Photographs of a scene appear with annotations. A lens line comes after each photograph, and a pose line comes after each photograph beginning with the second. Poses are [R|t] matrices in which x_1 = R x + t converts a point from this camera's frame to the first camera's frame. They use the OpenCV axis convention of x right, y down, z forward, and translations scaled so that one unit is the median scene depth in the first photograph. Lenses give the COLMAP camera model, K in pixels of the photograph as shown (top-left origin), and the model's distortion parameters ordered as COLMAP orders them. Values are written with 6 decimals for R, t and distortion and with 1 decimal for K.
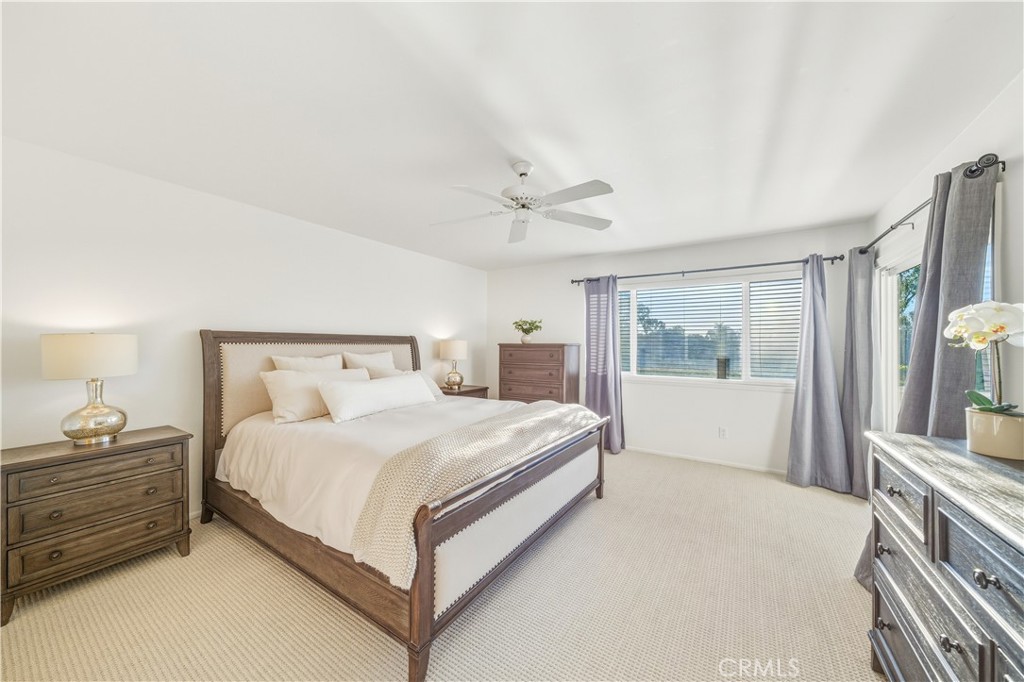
lens RADIAL K [[350.9, 0, 513.5], [0, 350.9, 338.6], [0, 0, 1]] dist [0.000398, 0.000170]
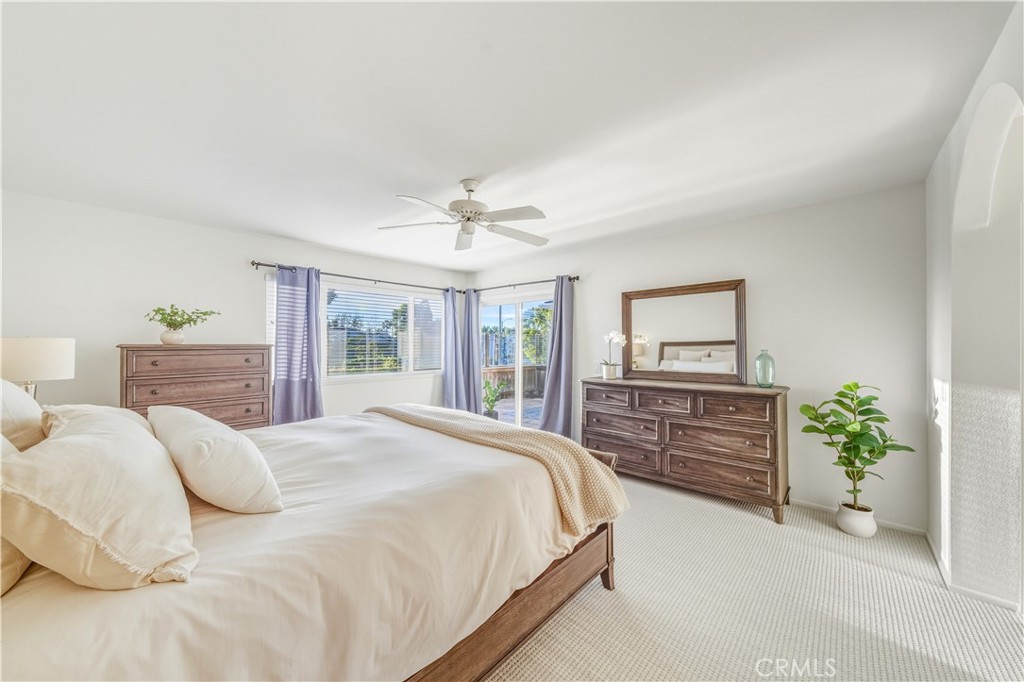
lens RADIAL K [[350.9, 0, 514.6], [0, 350.9, 341.0], [0, 0, 1]] dist [0.000398, 0.000170]
pose [[0.187440, 0.002478, 0.982273, -0.497170], [-0.003811, 0.999991, -0.001795, 0.007088], [-0.982269, -0.003407, 0.187448, 0.304368]]
